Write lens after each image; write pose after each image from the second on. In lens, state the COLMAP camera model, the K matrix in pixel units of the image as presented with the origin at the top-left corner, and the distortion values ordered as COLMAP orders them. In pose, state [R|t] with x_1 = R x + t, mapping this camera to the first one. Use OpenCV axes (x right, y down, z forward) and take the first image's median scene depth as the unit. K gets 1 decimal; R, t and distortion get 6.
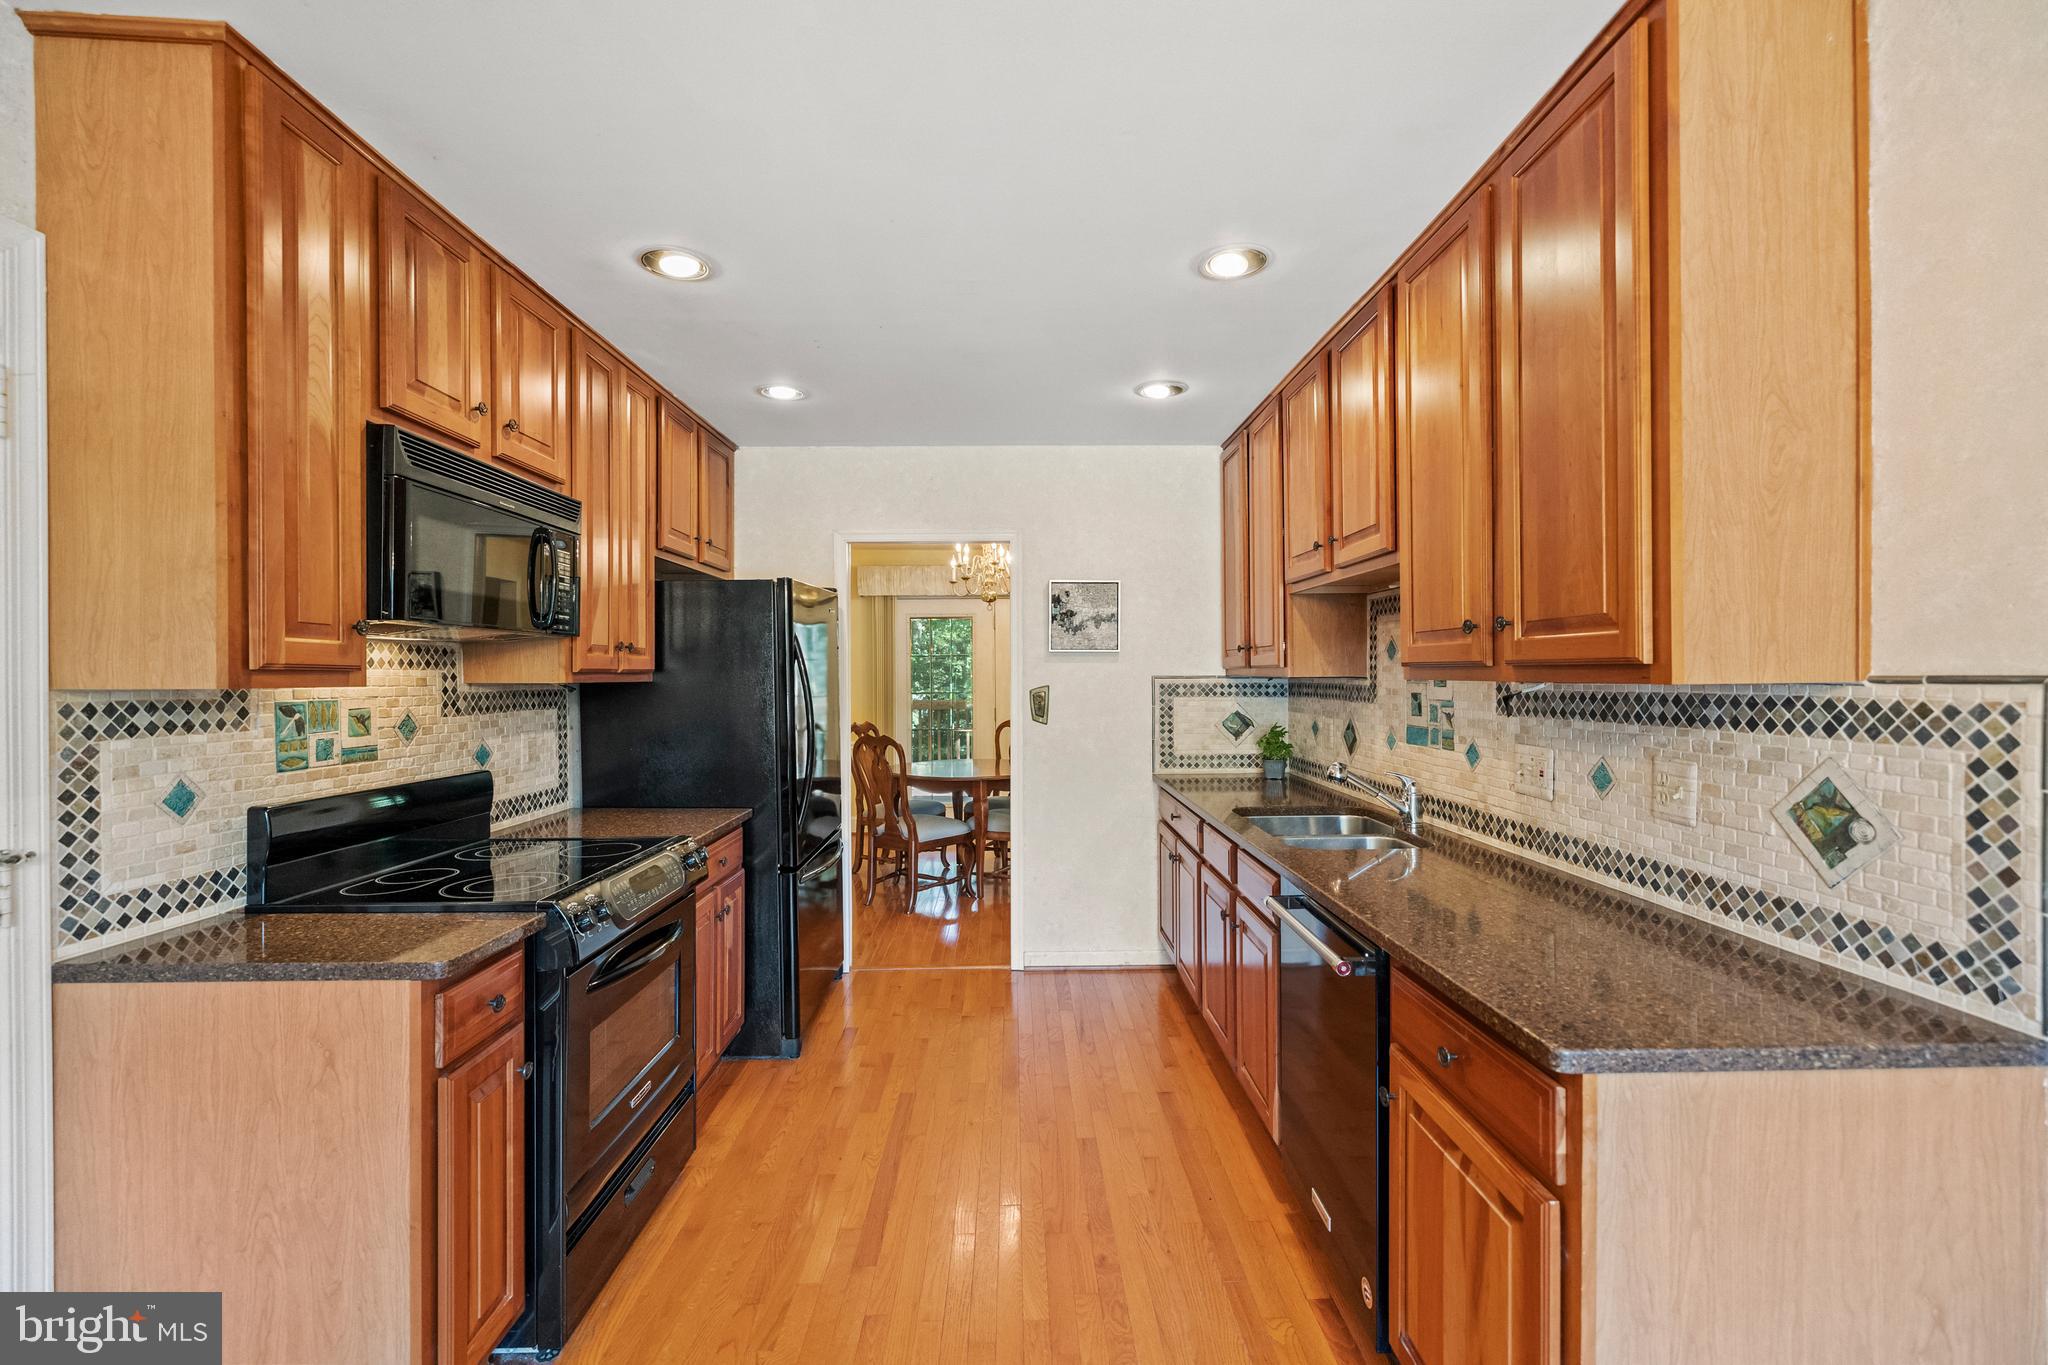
lens RADIAL K [[868.0, 0, 1026.3], [0, 868.0, 676.0], [0, 0, 1]] dist [0.001632, 0.000084]
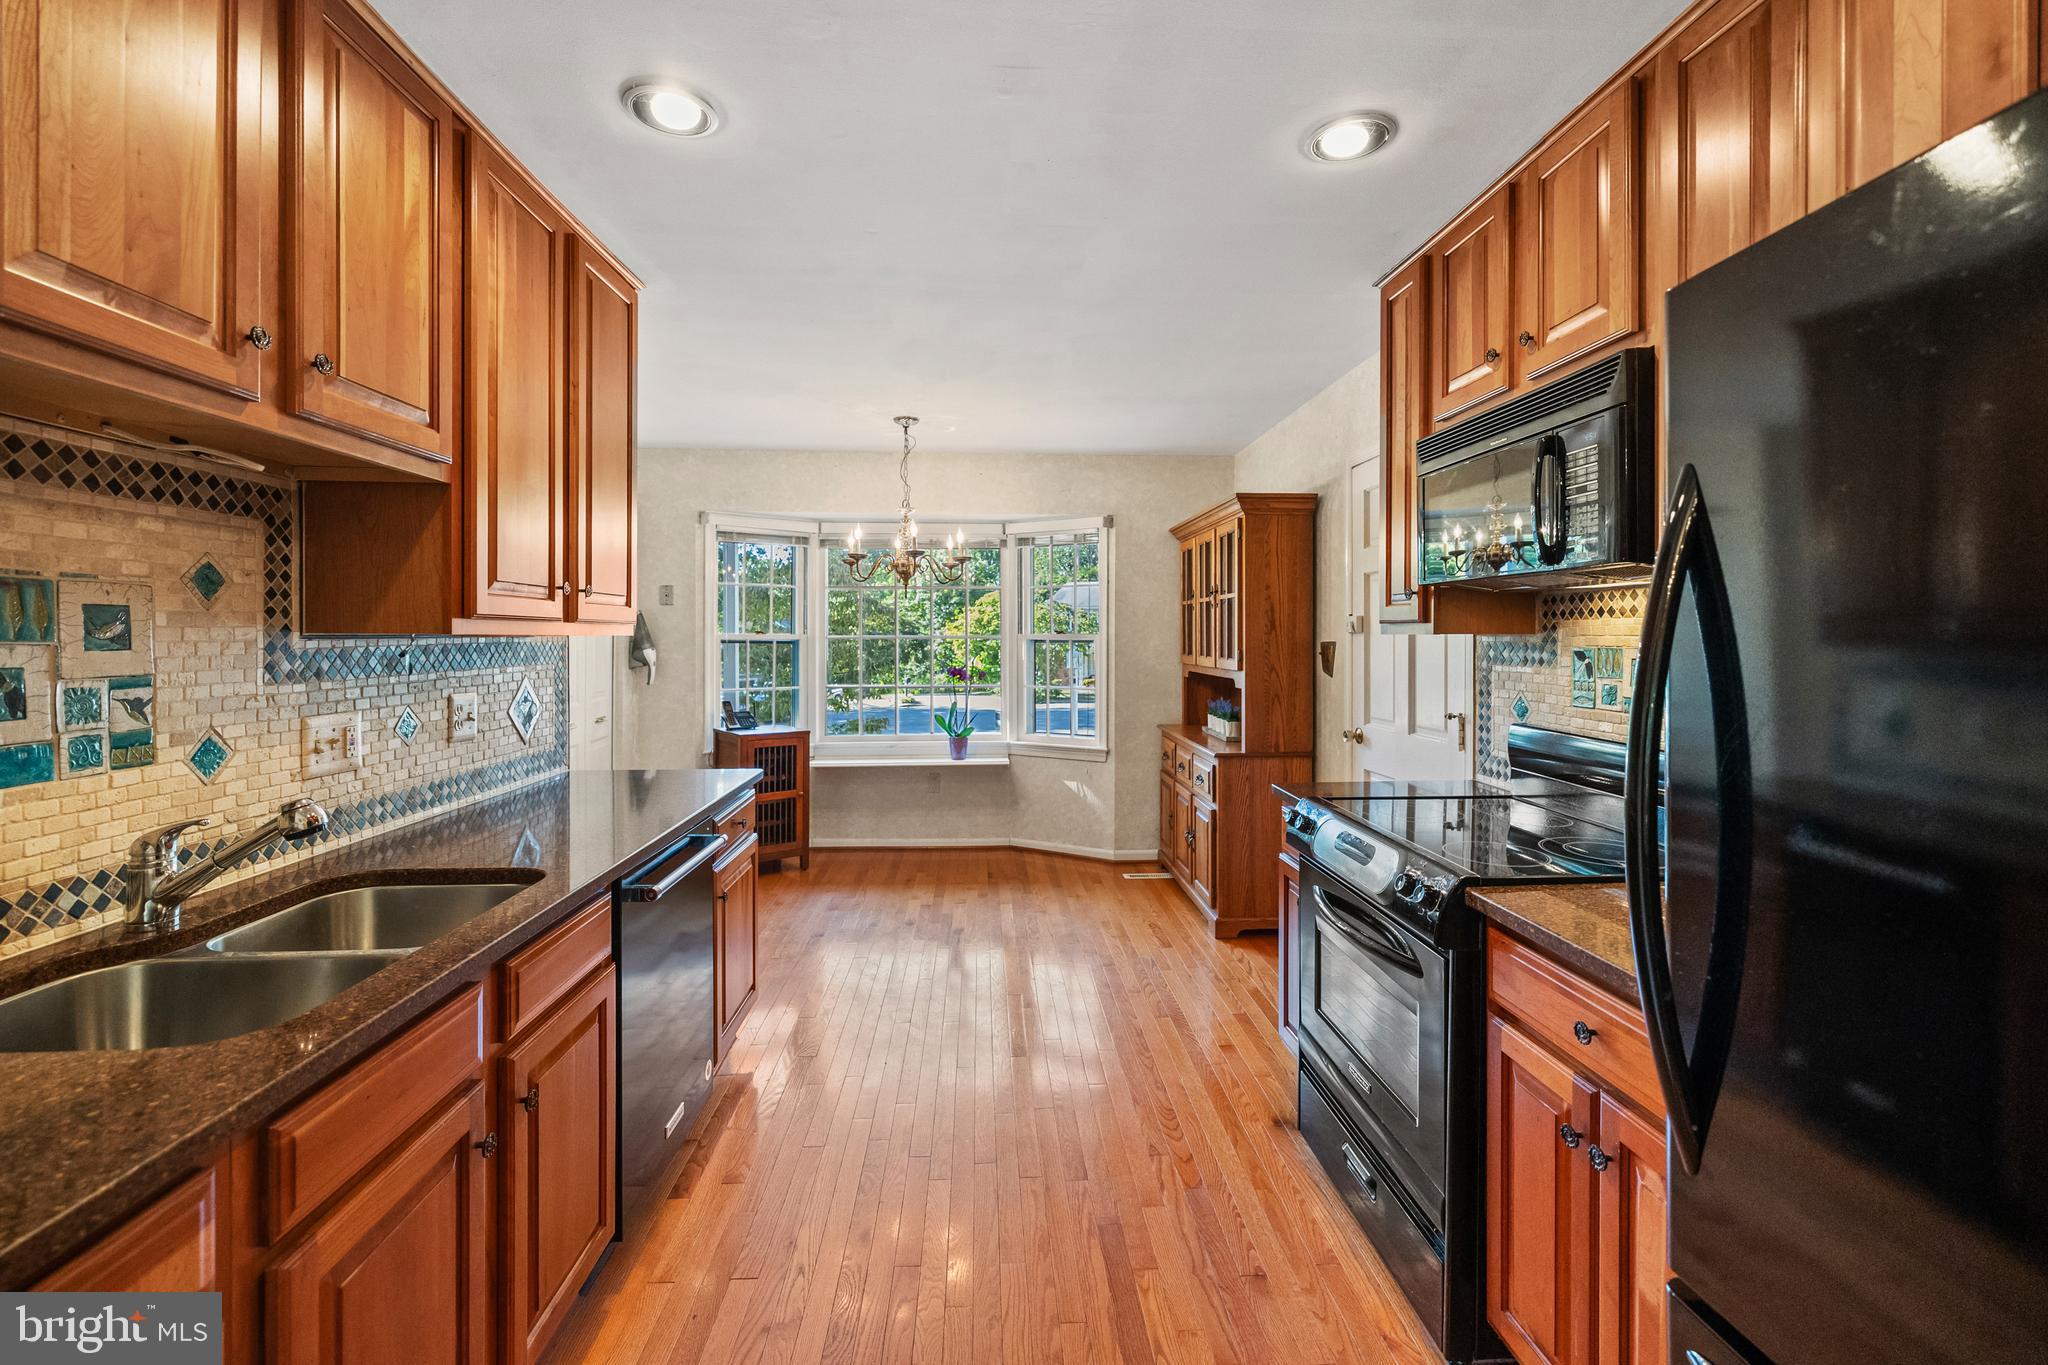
lens RADIAL K [[868.0, 0, 1025.1], [0, 868.0, 633.6], [0, 0, 1]] dist [0.001632, 0.000084]
pose [[-0.999133, 0.005256, -0.041304, -0.063700], [0.005172, 0.999984, 0.002143, 0.004939], [0.041315, 0.001927, -0.999144, 2.253941]]
